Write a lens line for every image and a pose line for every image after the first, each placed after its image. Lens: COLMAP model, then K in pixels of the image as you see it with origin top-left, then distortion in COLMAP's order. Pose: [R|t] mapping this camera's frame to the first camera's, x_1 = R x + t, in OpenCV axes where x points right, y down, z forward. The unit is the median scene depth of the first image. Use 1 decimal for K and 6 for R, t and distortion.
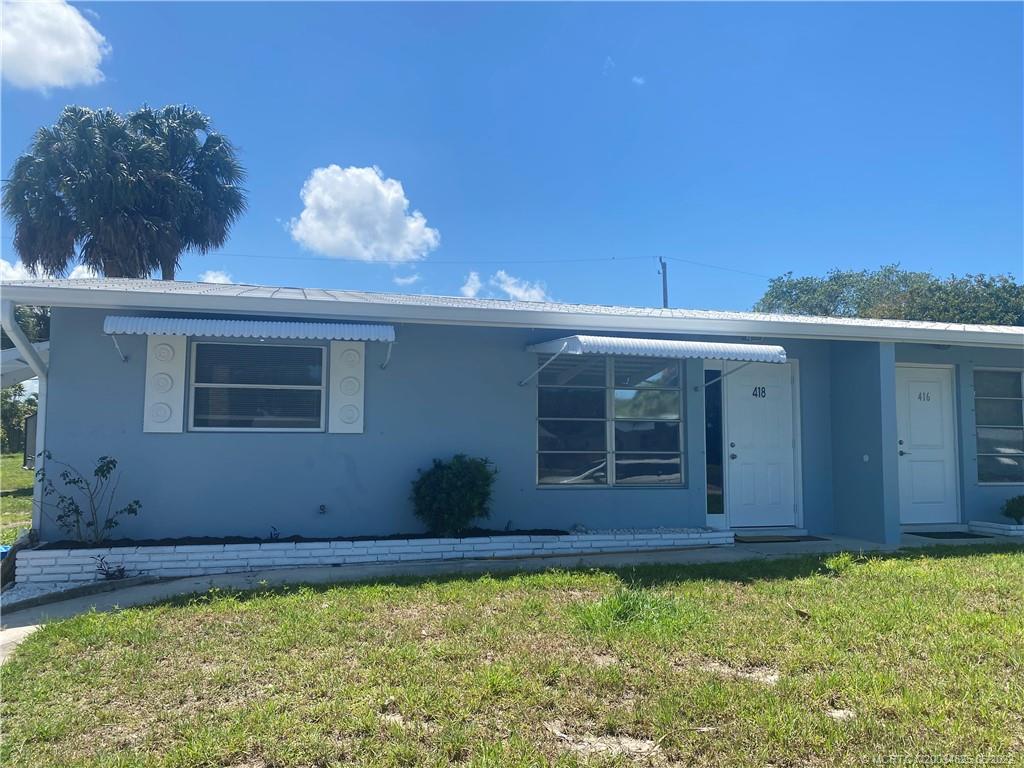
lens RADIAL K [[763.0, 0, 512.0], [0, 763.0, 384.0], [0, 0, 1]] dist [0.002262, 0.002173]
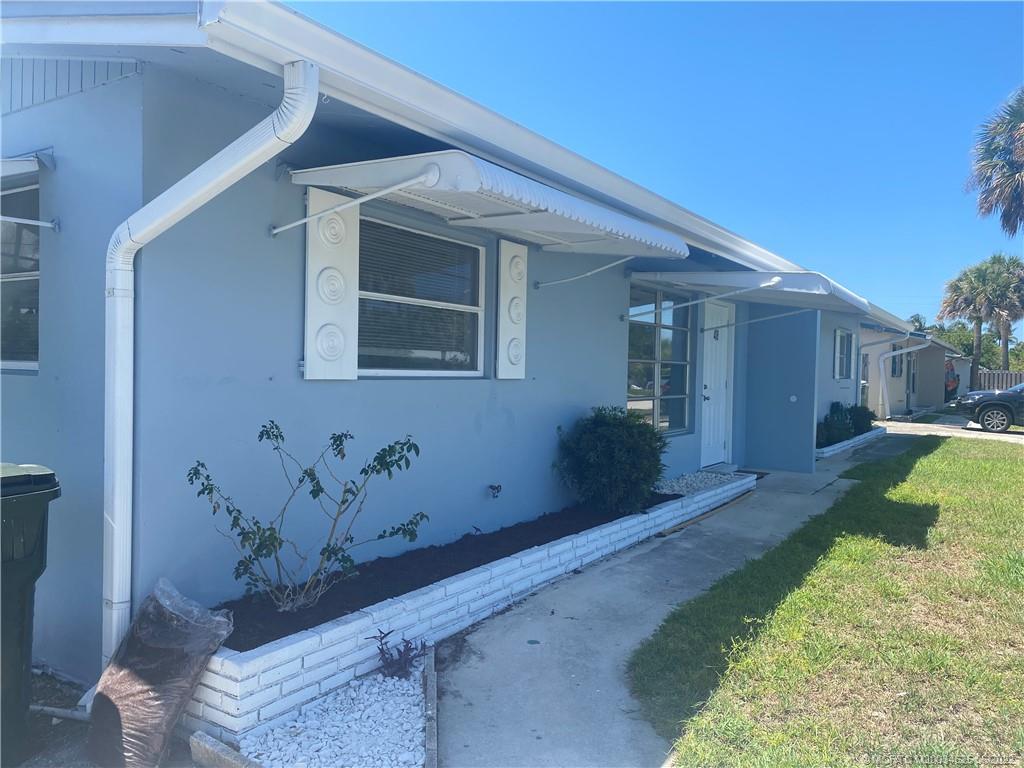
lens RADIAL K [[783.1, 0, 512.0], [0, 783.1, 384.0], [0, 0, 1]] dist [-0.002645, -0.000963]
pose [[0.735223, -0.005367, 0.677804, -0.722869], [-0.061005, 0.995386, 0.074055, 0.018082], [-0.675075, -0.095796, 0.731504, 0.511526]]
